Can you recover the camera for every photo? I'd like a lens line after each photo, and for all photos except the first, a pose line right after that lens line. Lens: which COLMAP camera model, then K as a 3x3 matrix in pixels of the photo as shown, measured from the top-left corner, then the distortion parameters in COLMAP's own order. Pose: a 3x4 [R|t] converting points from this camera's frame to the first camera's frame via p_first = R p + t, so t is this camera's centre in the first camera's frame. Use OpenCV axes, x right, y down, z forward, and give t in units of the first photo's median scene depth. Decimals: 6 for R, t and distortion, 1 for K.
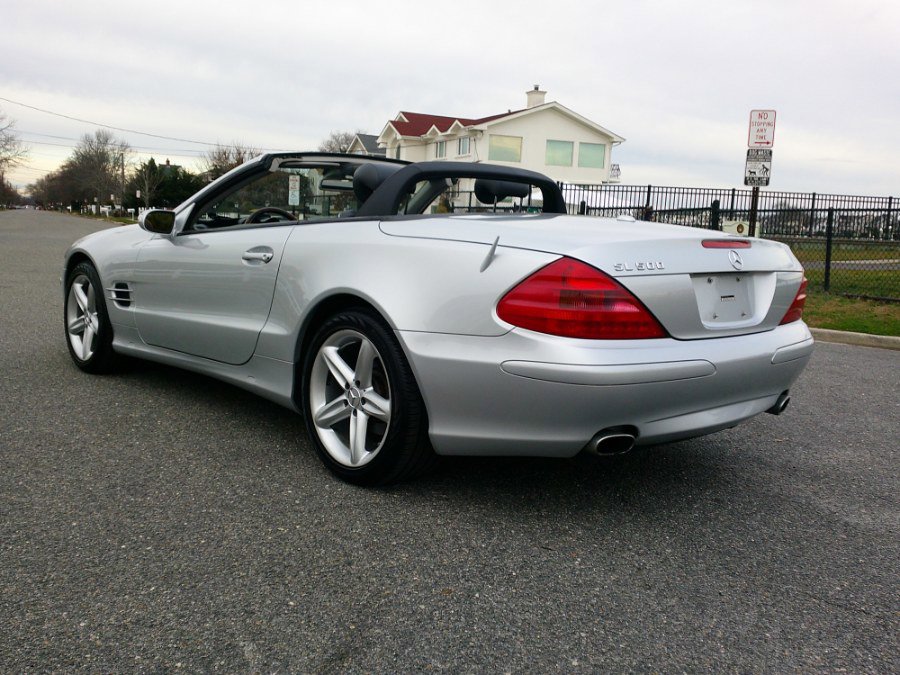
lens RADIAL K [[864.5, 0, 442.7], [0, 864.5, 330.4], [0, 0, 1]] dist [0.017381, 0.000000]
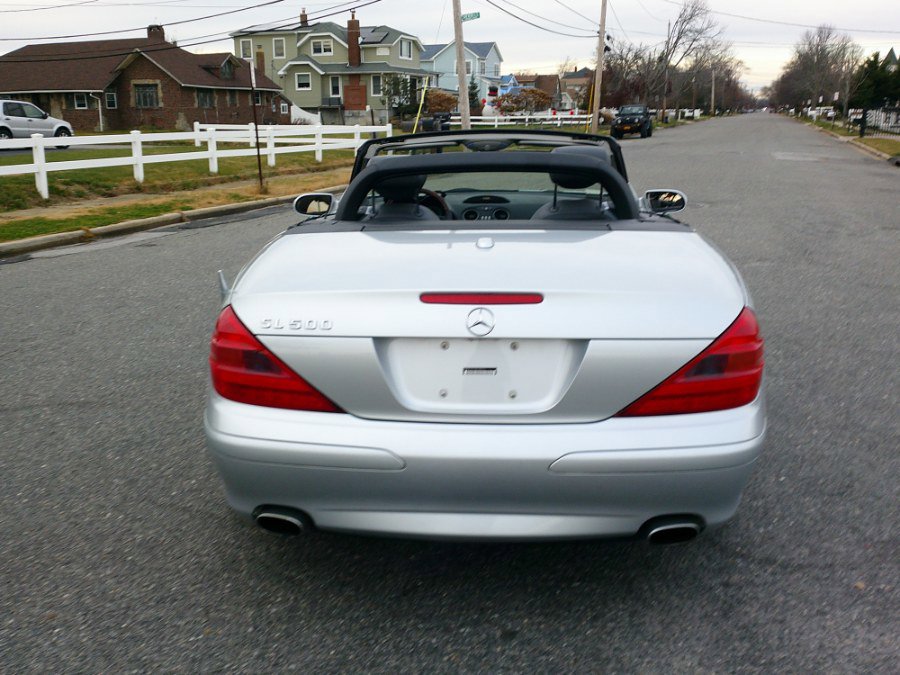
lens RADIAL K [[890.6, 0, 438.5], [0, 890.6, 343.2], [0, 0, 1]] dist [0.010051, 0.000000]
pose [[0.688302, 0.135842, -0.712592, 0.783384], [-0.048505, 0.988730, 0.141631, -0.154717], [0.723801, -0.062921, 0.687134, 0.446708]]
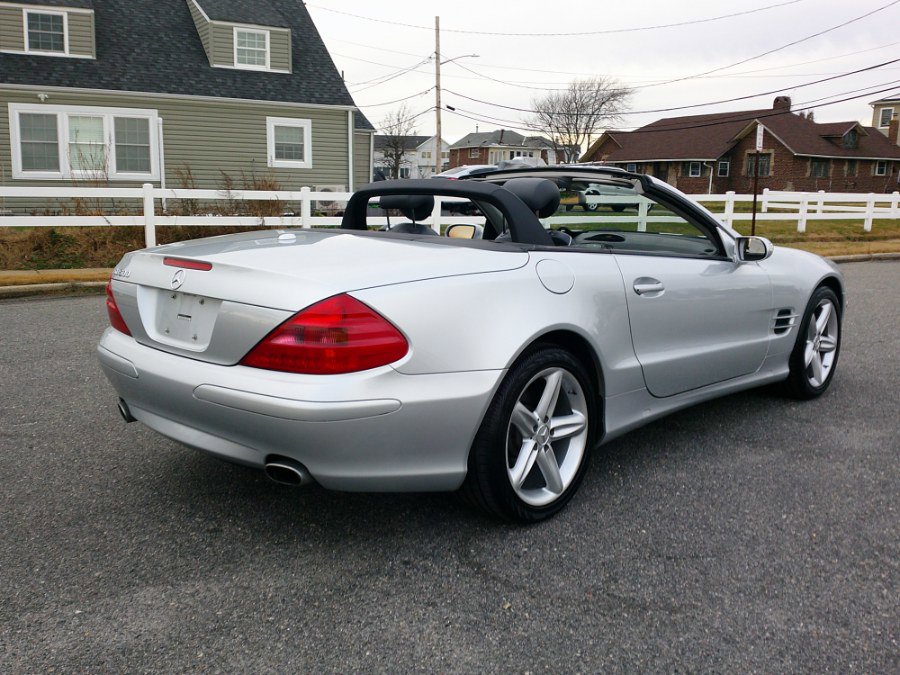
lens RADIAL K [[890.6, 0, 441.7], [0, 890.6, 333.0], [0, 0, 1]] dist [0.010051, 0.000000]
pose [[0.046633, 0.124903, -0.991072, 1.288084], [-0.126843, 0.984861, 0.118151, -0.168939], [0.990826, 0.120200, 0.061770, 1.168380]]
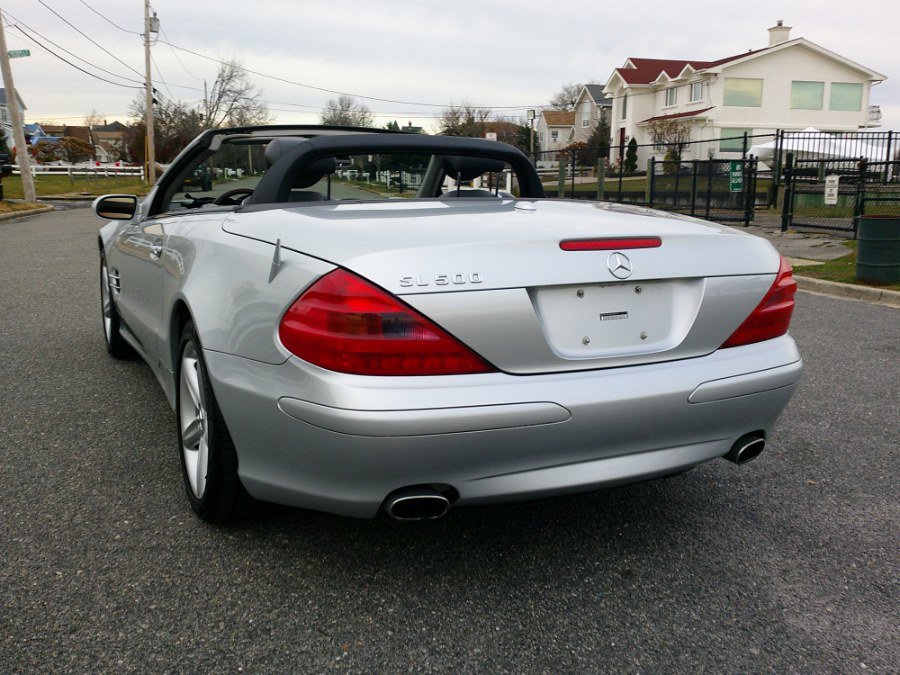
lens RADIAL K [[864.5, 0, 458.5], [0, 864.5, 356.3], [0, 0, 1]] dist [0.017381, 0.000000]
pose [[0.963990, 0.031892, -0.264021, 0.375648], [-0.010999, 0.996715, 0.080237, -0.057695], [0.265712, -0.074444, 0.961174, 0.238434]]
